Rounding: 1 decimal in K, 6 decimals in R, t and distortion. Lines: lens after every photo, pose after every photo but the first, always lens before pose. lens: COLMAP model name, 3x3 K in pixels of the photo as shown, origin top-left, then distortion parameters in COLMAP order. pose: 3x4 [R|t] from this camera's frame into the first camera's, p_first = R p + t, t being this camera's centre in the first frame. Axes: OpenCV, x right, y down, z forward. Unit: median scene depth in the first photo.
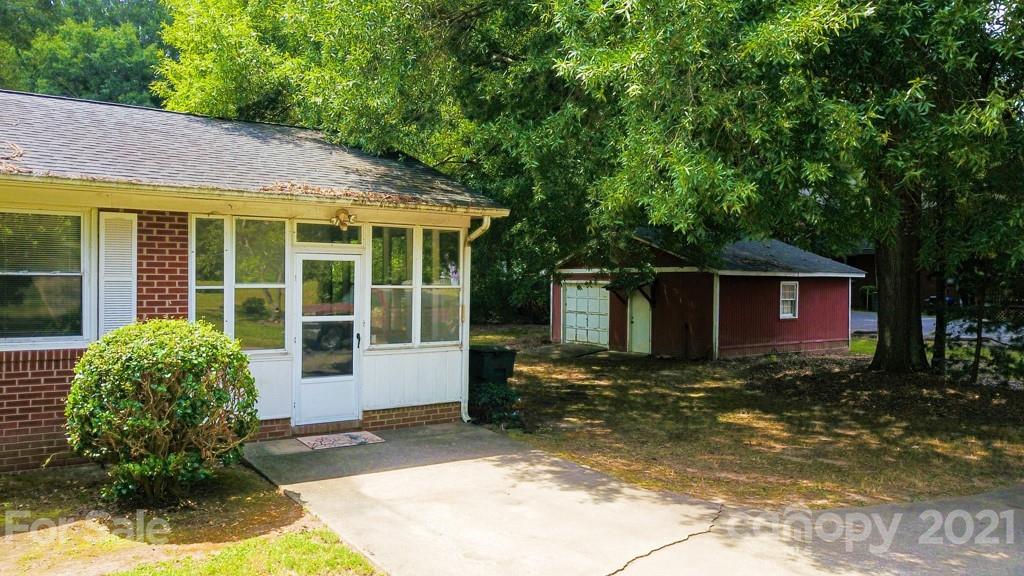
lens RADIAL K [[782.3, 0, 512.0], [0, 782.3, 288.0], [0, 0, 1]] dist [-0.005004, -0.002824]
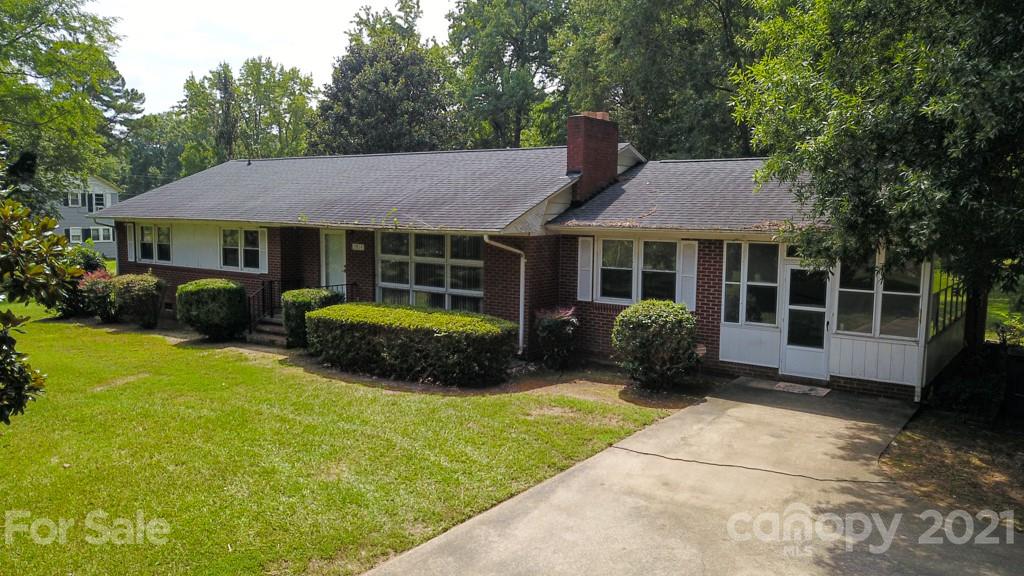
lens RADIAL K [[782.3, 0, 512.0], [0, 782.3, 288.0], [0, 0, 1]] dist [-0.005004, -0.002824]
pose [[0.319906, 0.087373, -0.943412, 0.493673], [-0.023808, 0.996166, 0.084186, -0.056260], [0.947150, -0.004471, 0.320759, -0.009110]]
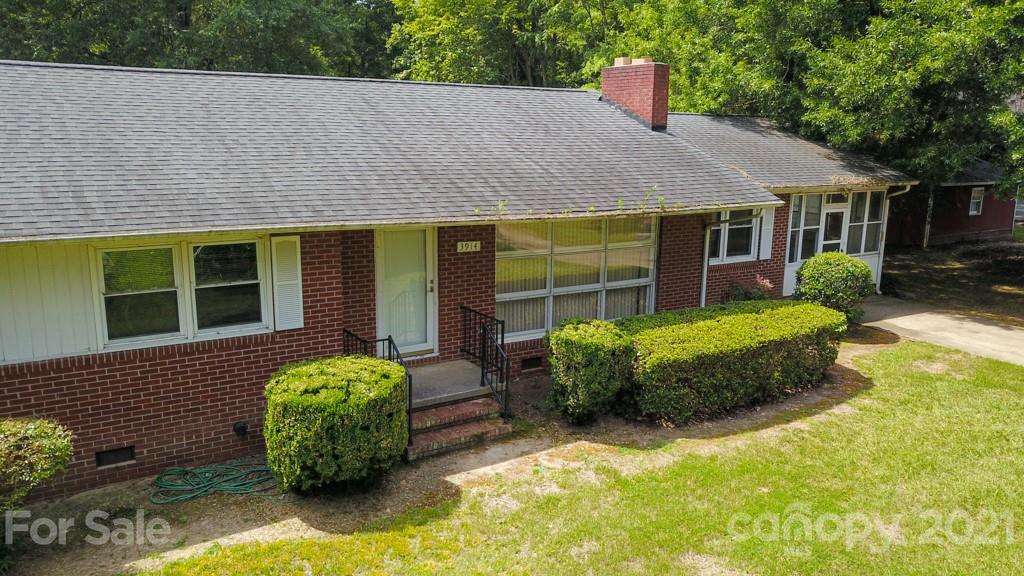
lens RADIAL K [[755.9, 0, 498.4], [0, 755.9, 304.5], [0, 0, 1]] dist [-0.003366, -0.001856]
pose [[0.996396, 0.008283, -0.084412, -0.445670], [0.008506, 0.980445, 0.196611, -0.091581], [0.084390, -0.196621, 0.976841, -0.463008]]
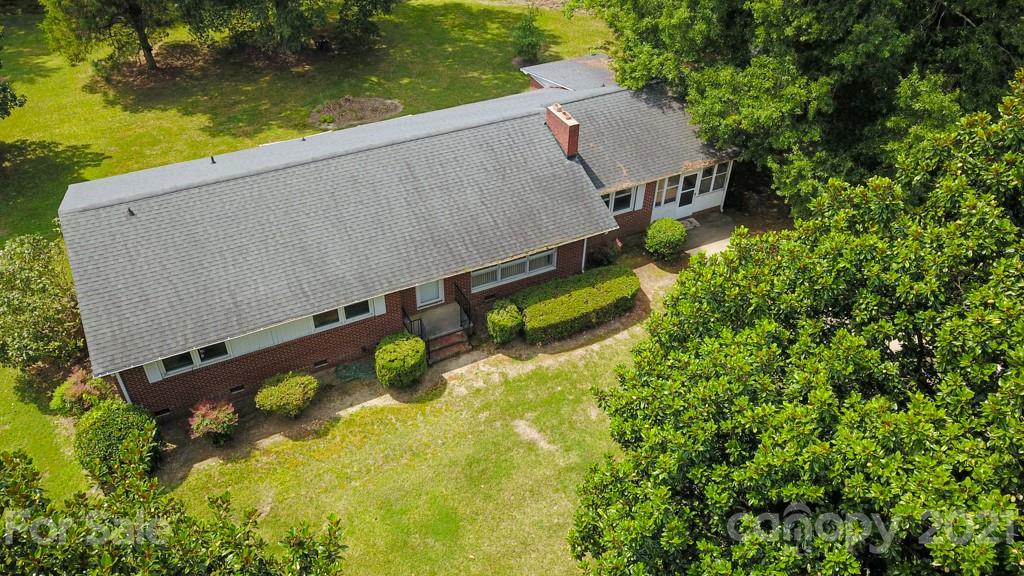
lens RADIAL K [[747.7, 0, 512.0], [0, 747.7, 288.0], [0, 0, 1]] dist [-0.001520, -0.002920]
pose [[0.987319, 0.098109, -0.124800, -0.261833], [-0.000907, 0.789634, 0.613577, -0.768717], [0.158744, -0.605683, 0.779710, -0.889184]]
